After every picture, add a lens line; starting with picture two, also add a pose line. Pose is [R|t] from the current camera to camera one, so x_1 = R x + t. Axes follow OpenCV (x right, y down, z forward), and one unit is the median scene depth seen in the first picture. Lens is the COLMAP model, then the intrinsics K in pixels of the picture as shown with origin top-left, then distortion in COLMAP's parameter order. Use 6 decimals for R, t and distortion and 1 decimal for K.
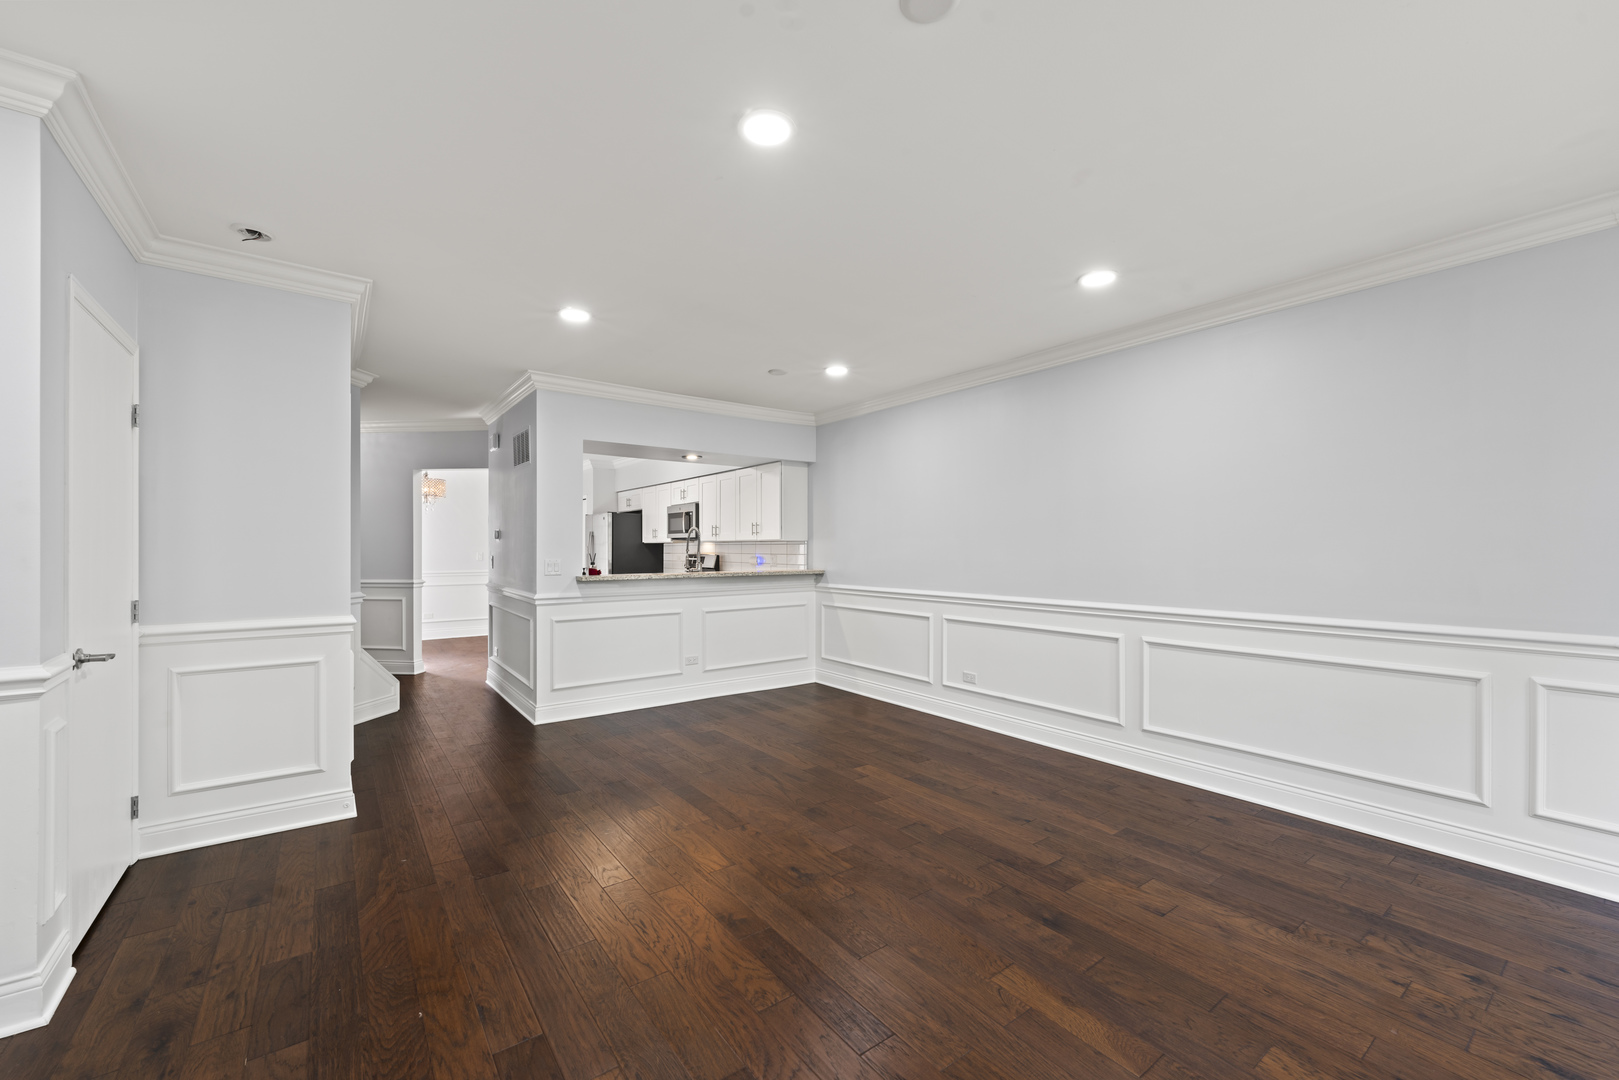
lens RADIAL K [[650.6, 0, 804.2], [0, 650.6, 544.6], [0, 0, 1]] dist [-0.000506, -0.001599]
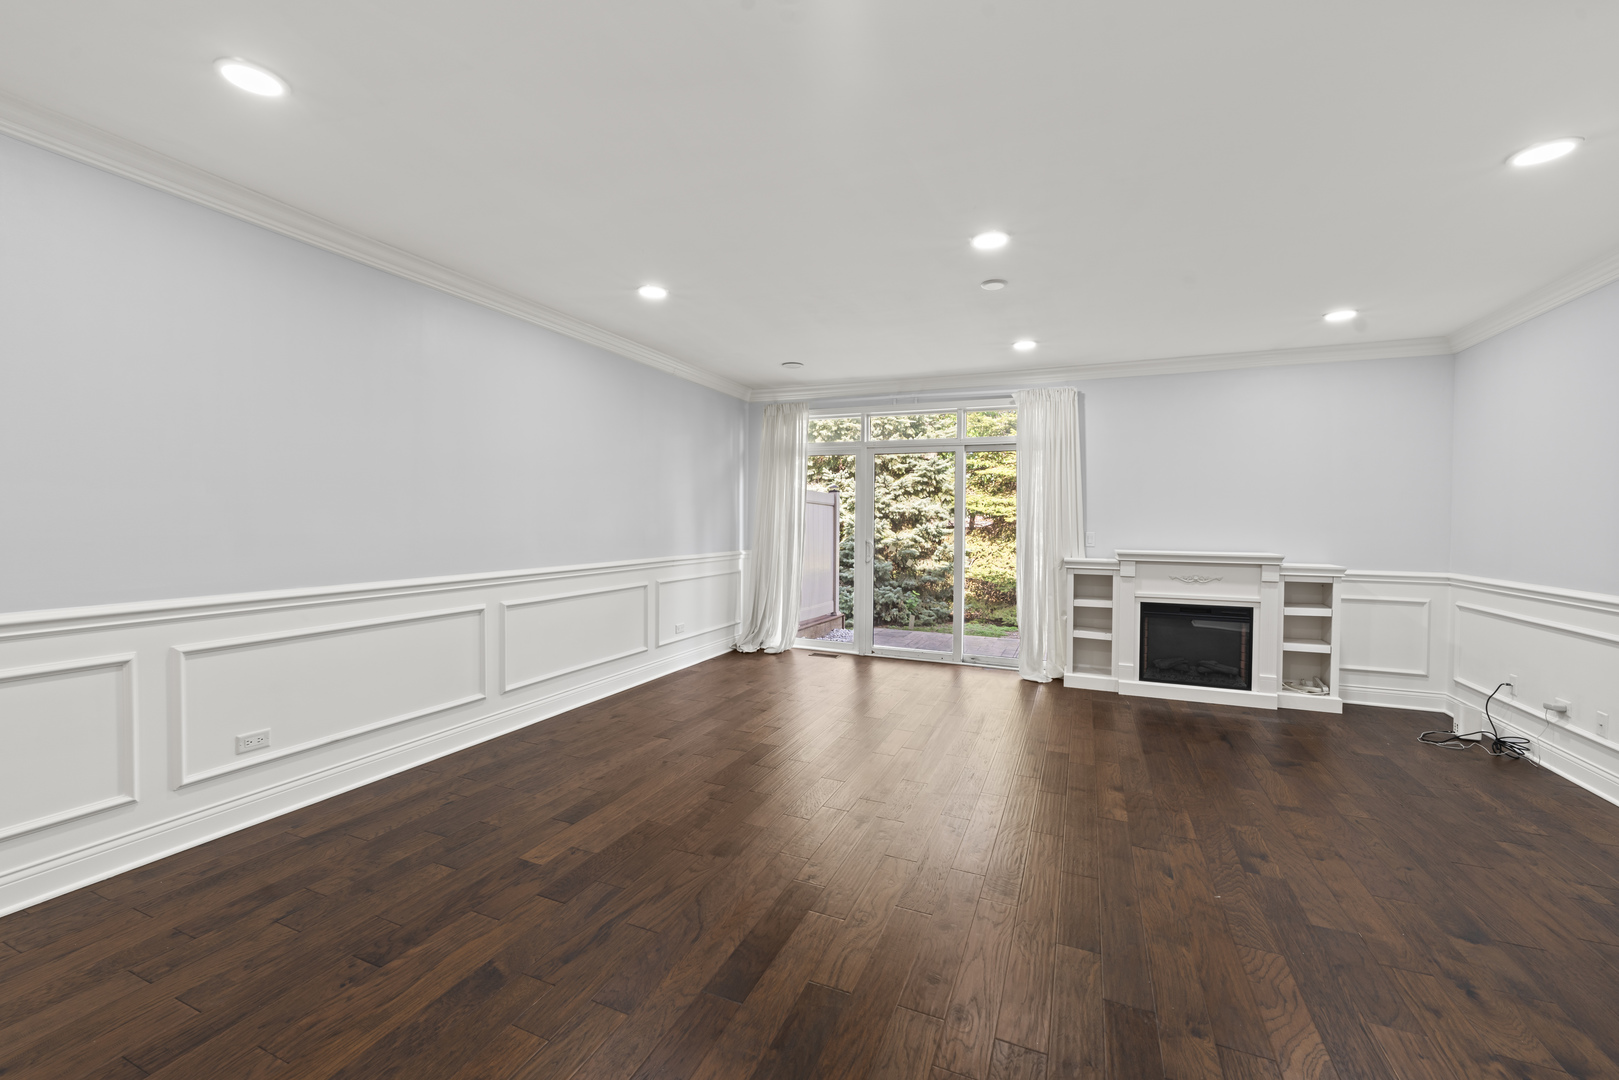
lens RADIAL K [[650.6, 0, 802.4], [0, 650.6, 532.6], [0, 0, 1]] dist [-0.000506, -0.001599]
pose [[-0.503062, -0.024334, 0.863907, -0.664753], [-0.018320, 0.999679, 0.017490, 0.005746], [-0.864056, -0.007029, -0.503347, 1.236680]]
